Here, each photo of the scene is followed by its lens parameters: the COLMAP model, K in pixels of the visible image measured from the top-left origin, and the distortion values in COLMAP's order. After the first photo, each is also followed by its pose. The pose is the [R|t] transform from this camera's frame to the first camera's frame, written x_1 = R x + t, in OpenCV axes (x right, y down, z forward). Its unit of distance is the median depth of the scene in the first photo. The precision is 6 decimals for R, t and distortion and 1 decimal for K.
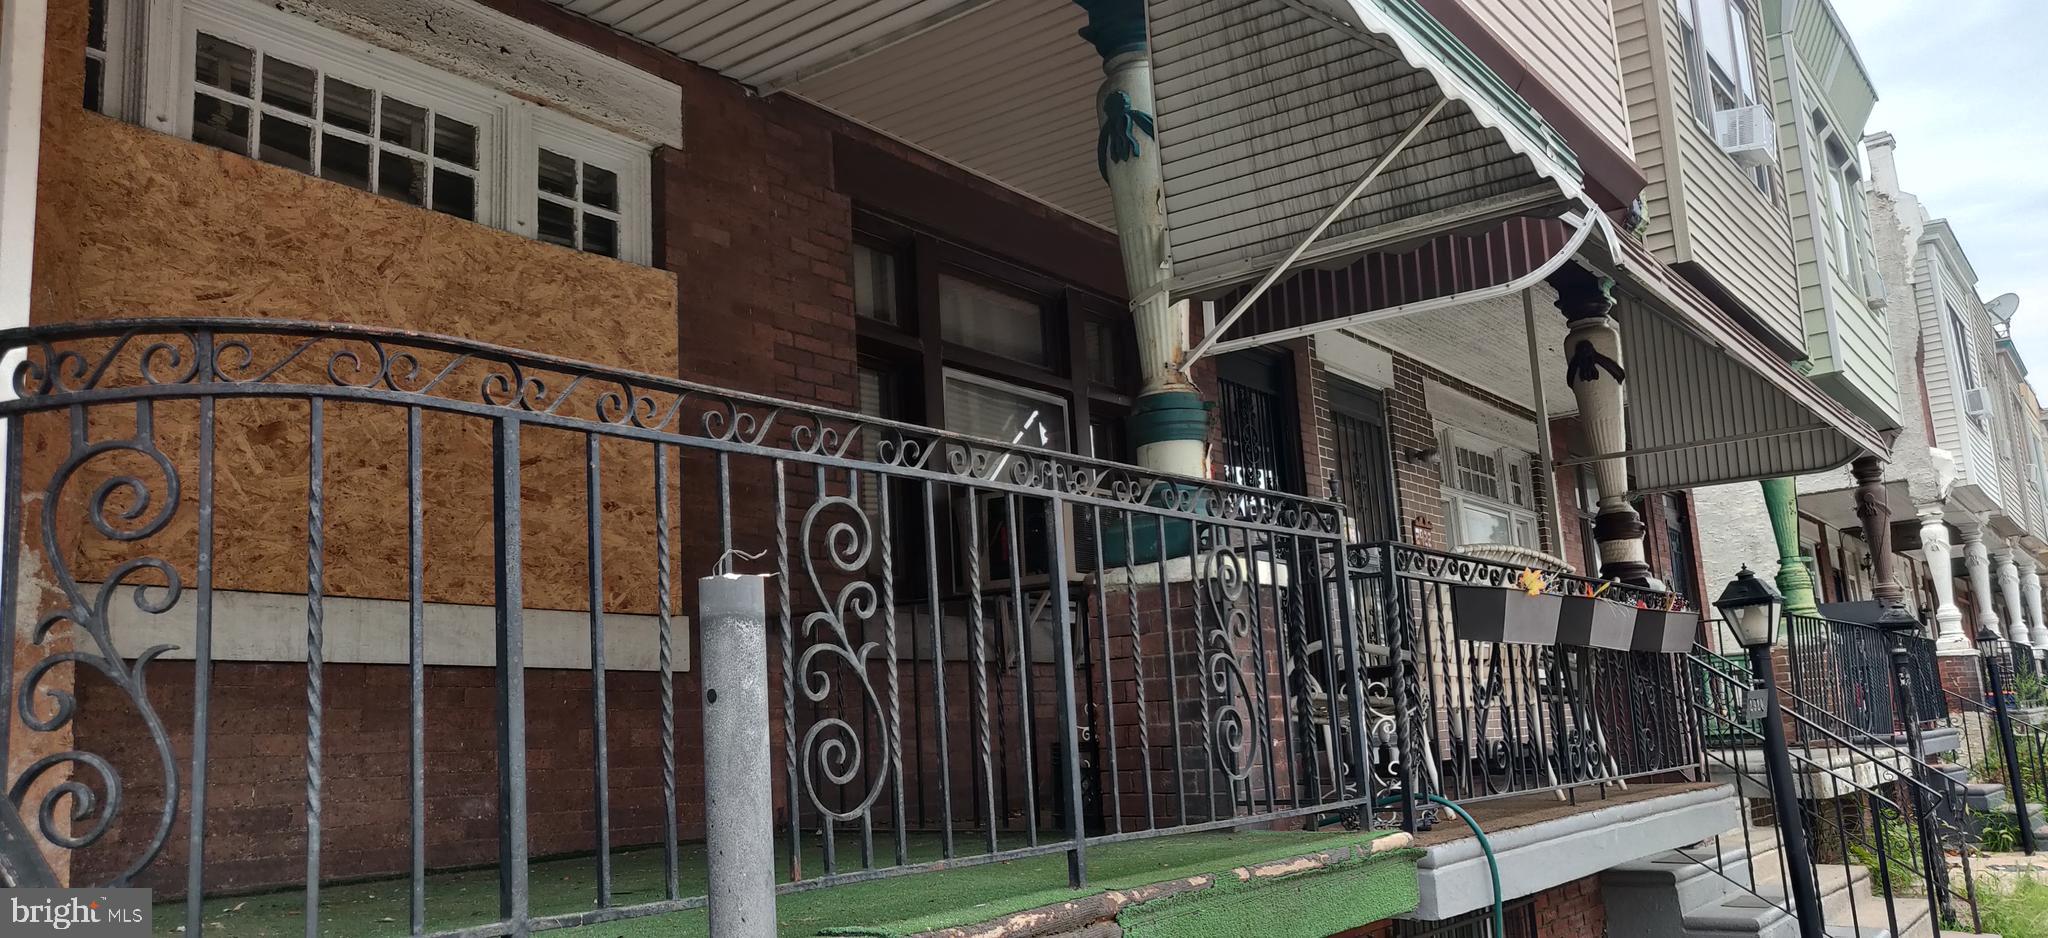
lens RADIAL K [[1547.4, 0, 995.1], [0, 1547.4, 468.6], [0, 0, 1]] dist [-0.019141, 0.104256]
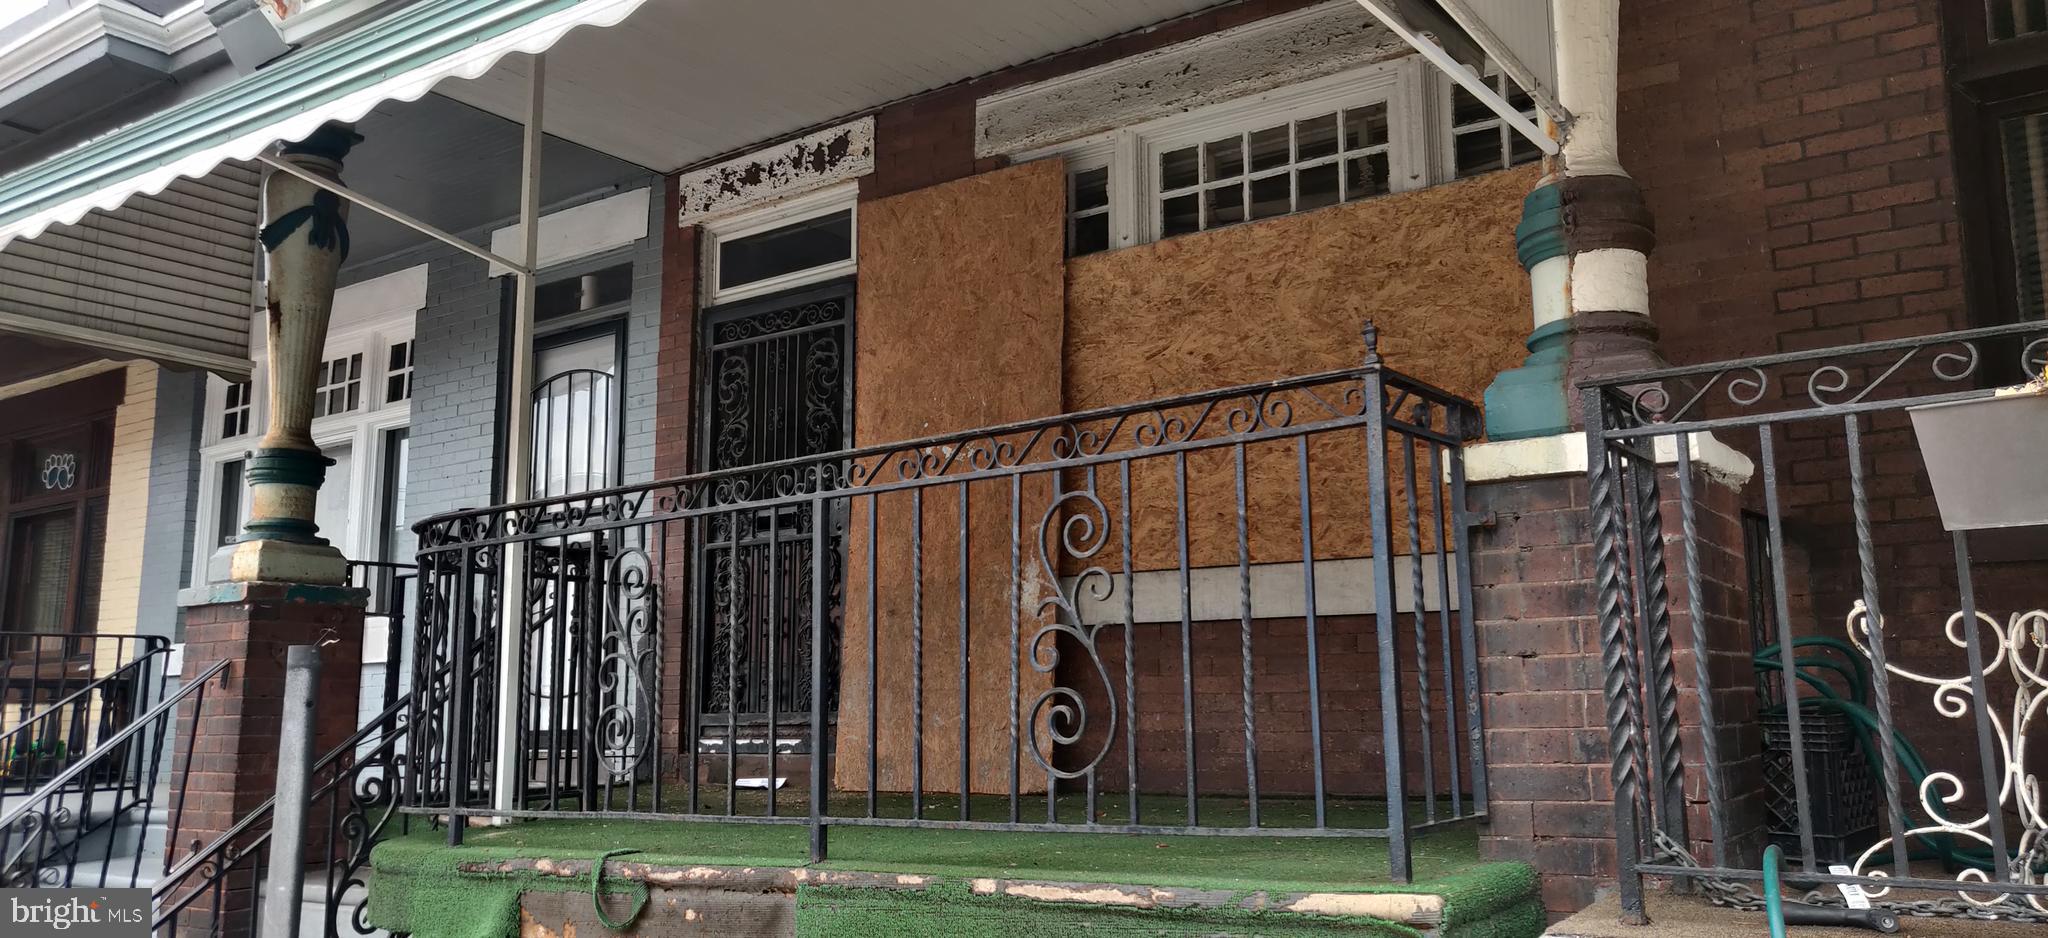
lens RADIAL K [[1557.6, 0, 1064.4], [0, 1557.6, 445.4], [0, 0, 1]] dist [-0.003602, -0.000931]
pose [[0.049058, -0.119190, -0.991659, 0.729831], [0.193794, 0.975122, -0.107615, 0.086030], [0.979815, -0.186898, 0.070936, 0.711401]]
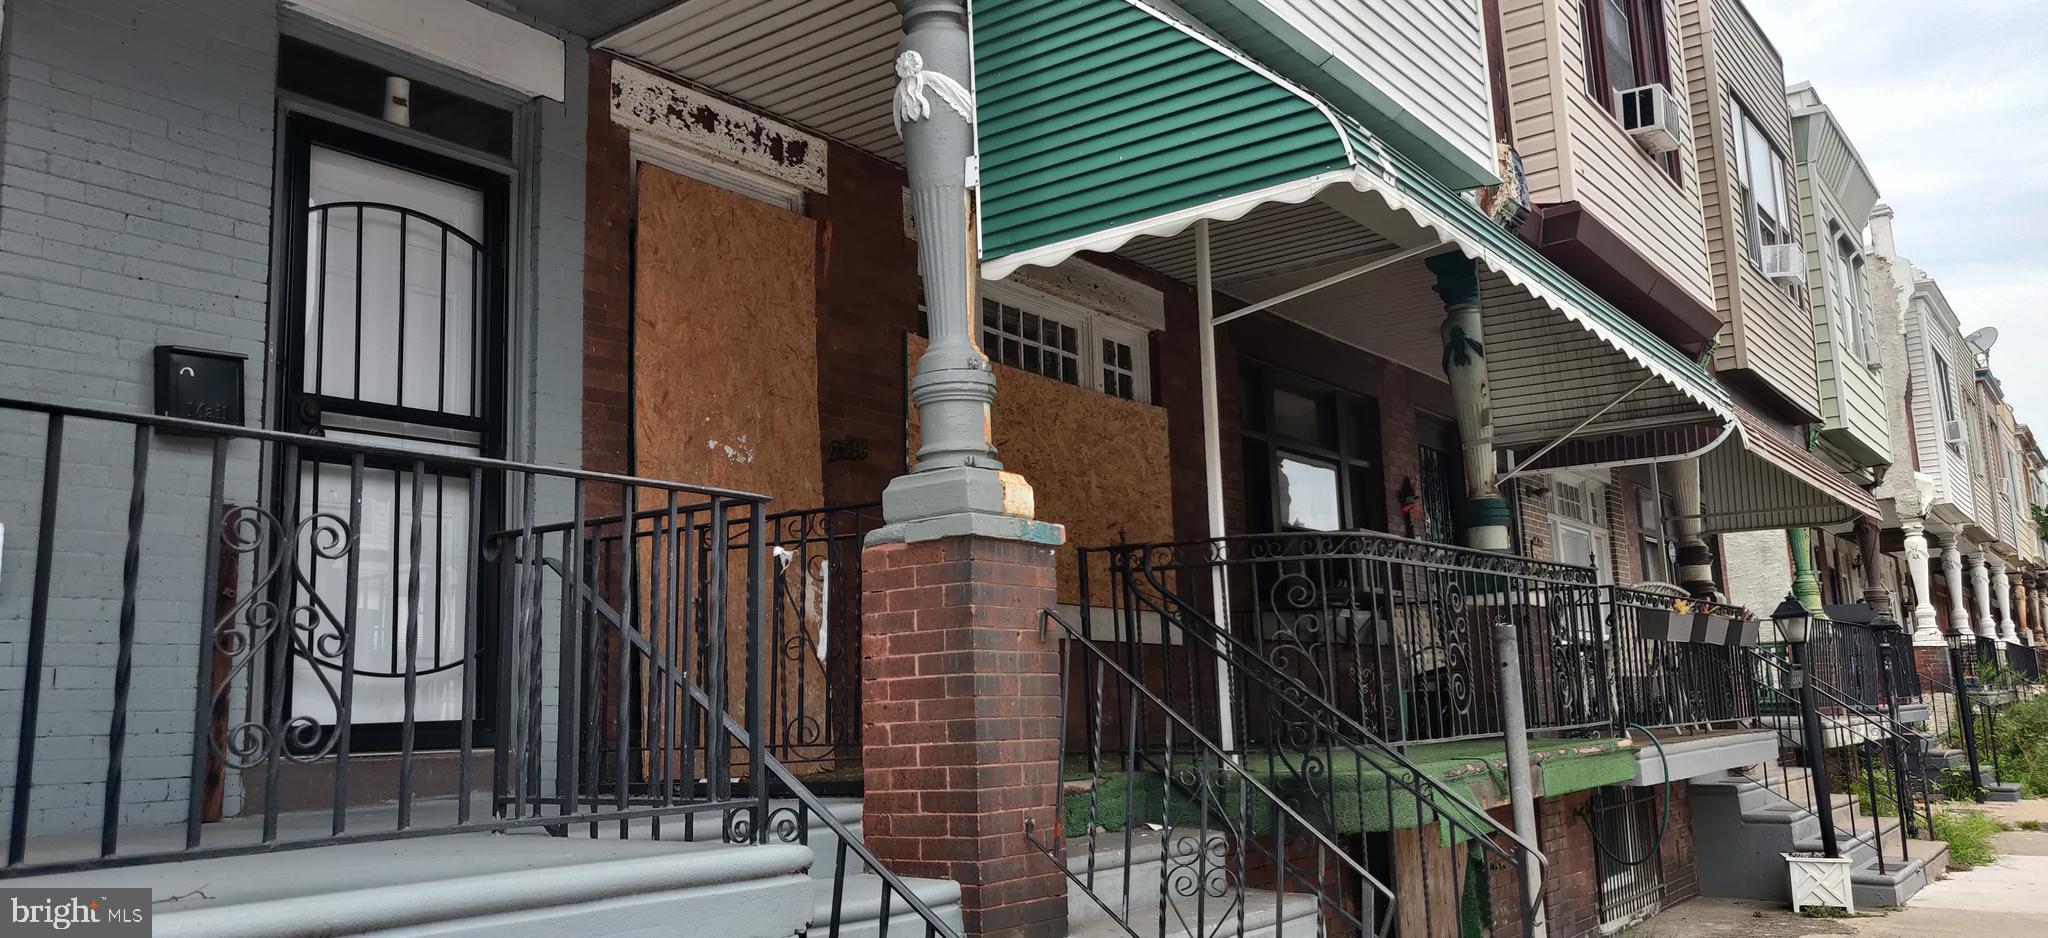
lens RADIAL K [[1517.1, 0, 996.2], [0, 1517.1, 457.4], [0, 0, 1]] dist [-0.050747, 0.119719]
pose [[0.999707, 0.023419, -0.006076, -0.439179], [-0.023339, 0.999644, 0.012938, -0.104044], [0.006377, -0.012792, 0.999898, -0.746047]]
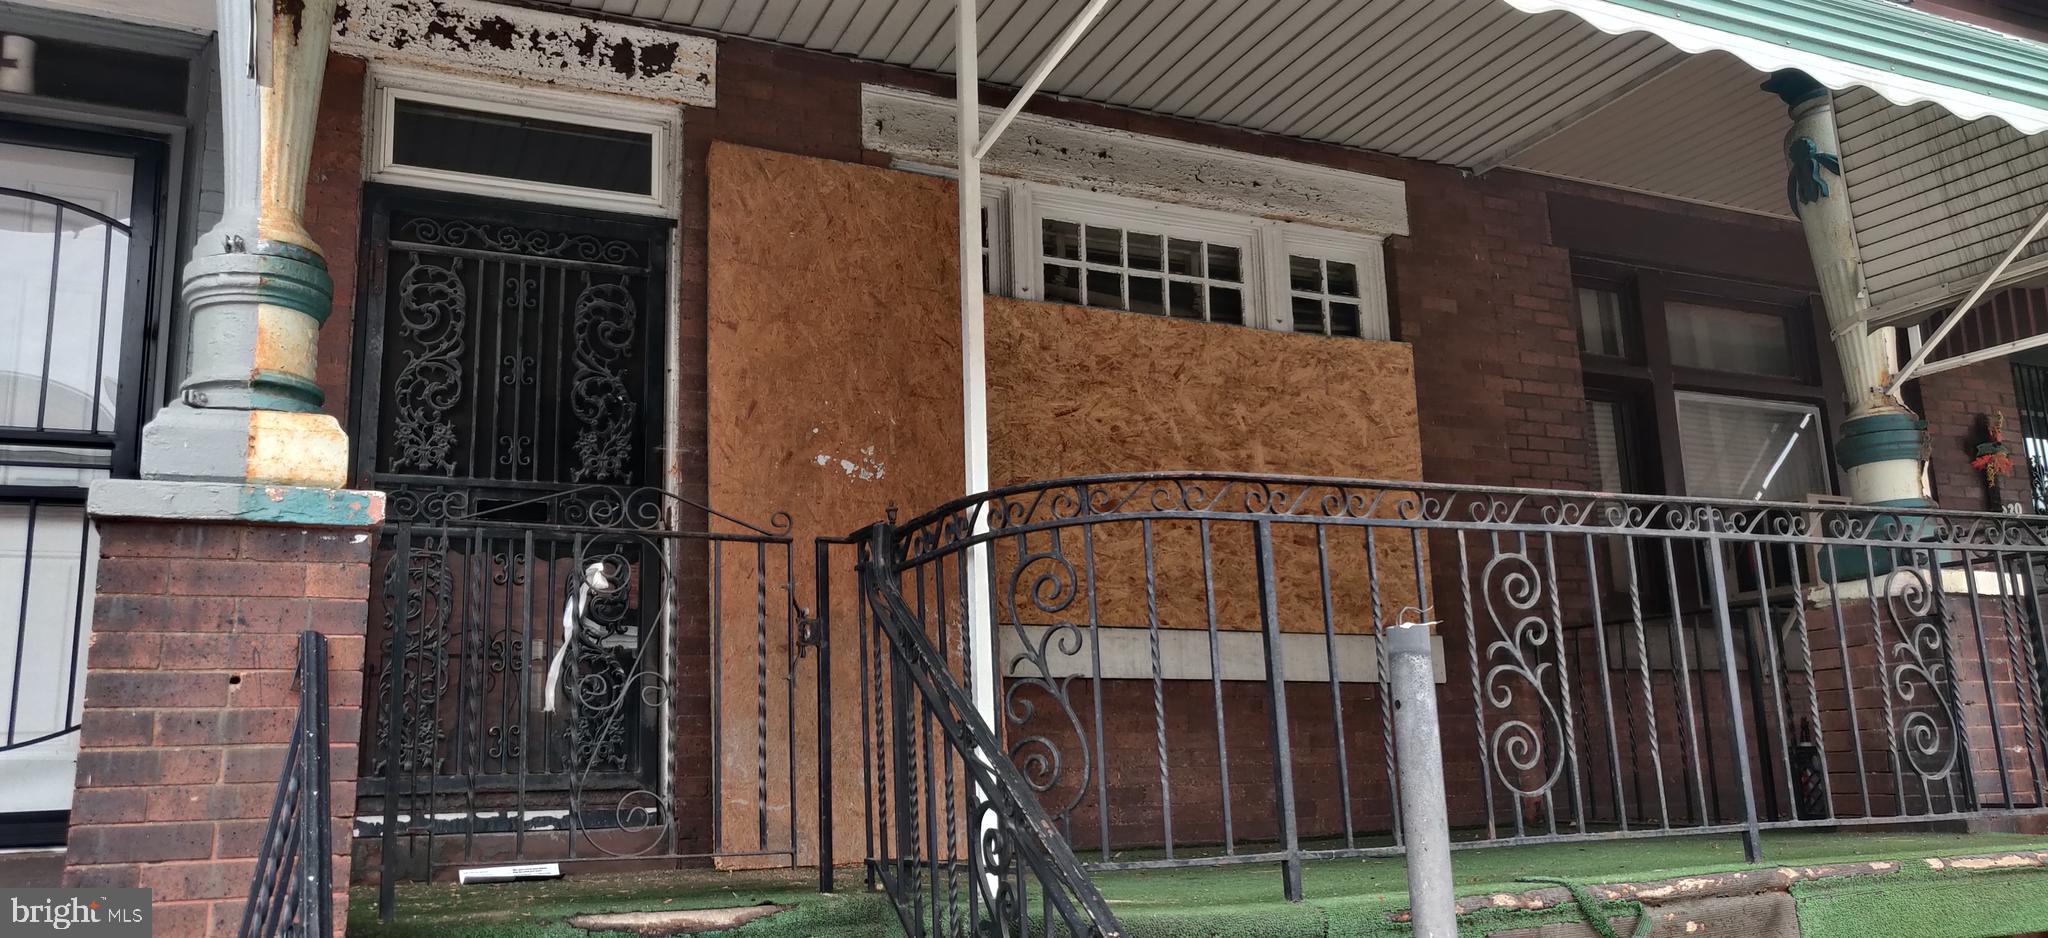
lens RADIAL K [[1543.4, 0, 1034.1], [0, 1543.4, 466.0], [0, 0, 1]] dist [-0.039199, 0.087832]
pose [[0.885452, -0.073859, -0.458823, 0.080475], [0.070235, 0.997218, -0.024986, -0.028367], [0.459392, -0.010101, 0.888176, -0.193938]]
